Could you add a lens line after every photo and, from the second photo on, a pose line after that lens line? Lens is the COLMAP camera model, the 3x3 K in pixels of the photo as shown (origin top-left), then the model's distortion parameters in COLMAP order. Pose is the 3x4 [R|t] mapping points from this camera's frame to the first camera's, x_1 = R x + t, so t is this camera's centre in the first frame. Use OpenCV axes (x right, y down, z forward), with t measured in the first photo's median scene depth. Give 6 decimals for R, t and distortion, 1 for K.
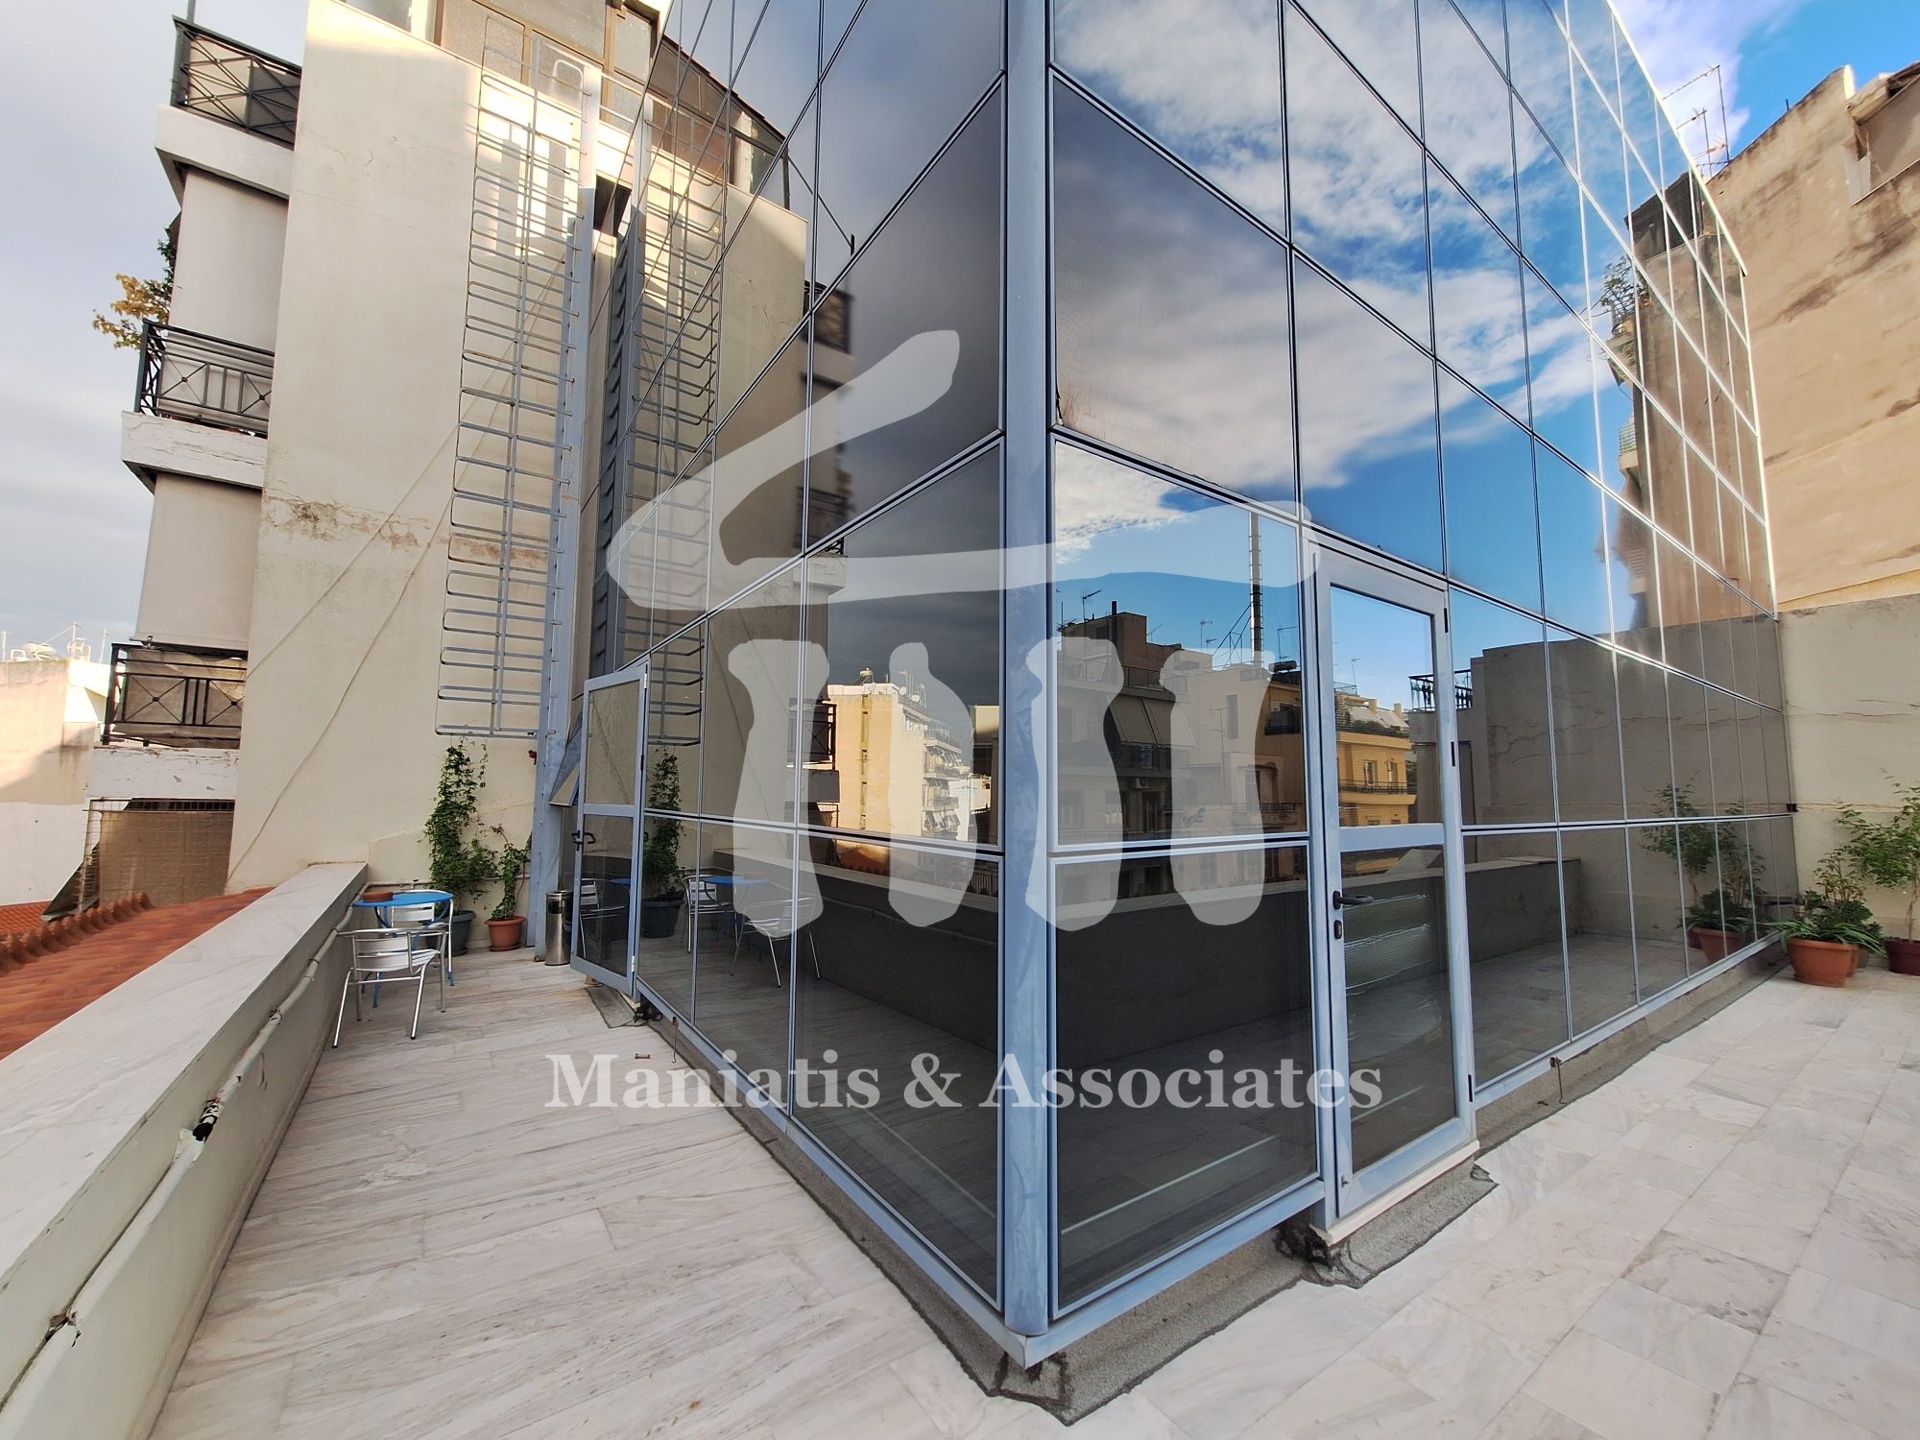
lens RADIAL K [[751.0, 0, 949.6], [0, 751.0, 720.8], [0, 0, 1]] dist [-0.002979, -0.001137]
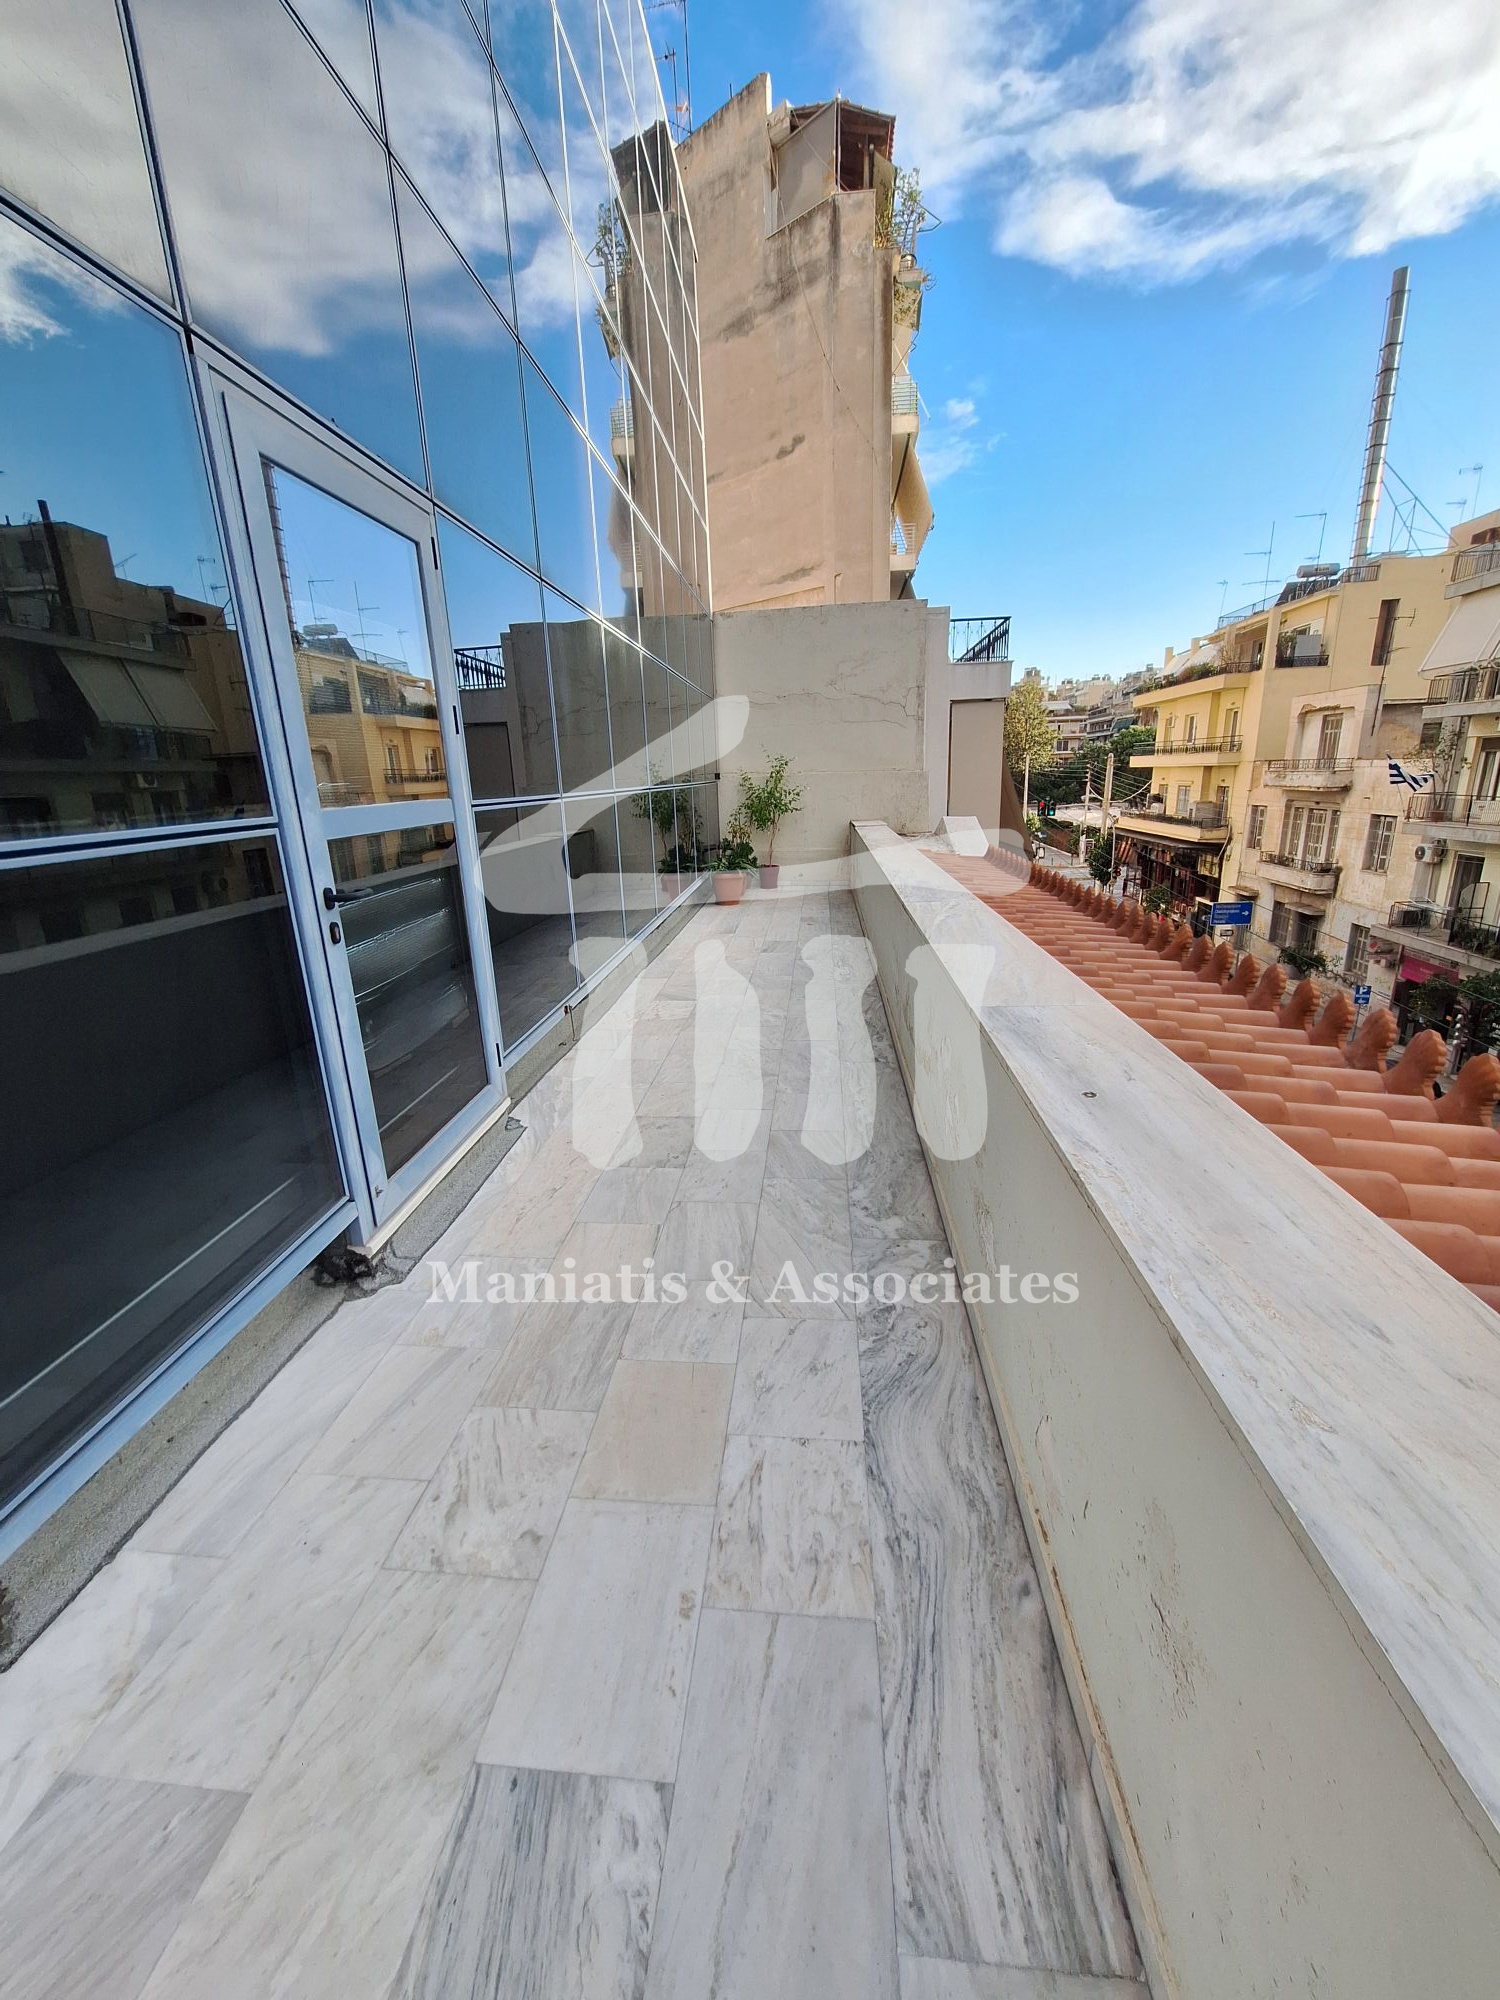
lens RADIAL K [[782.3, 0, 750.5], [0, 782.3, 999.9], [0, 0, 1]] dist [-0.002979, -0.001137]
pose [[0.638733, -0.245581, 0.729185, 0.135182], [-0.028844, 0.939388, 0.341641, 0.030885], [-0.768888, -0.239250, 0.592935, 0.091067]]
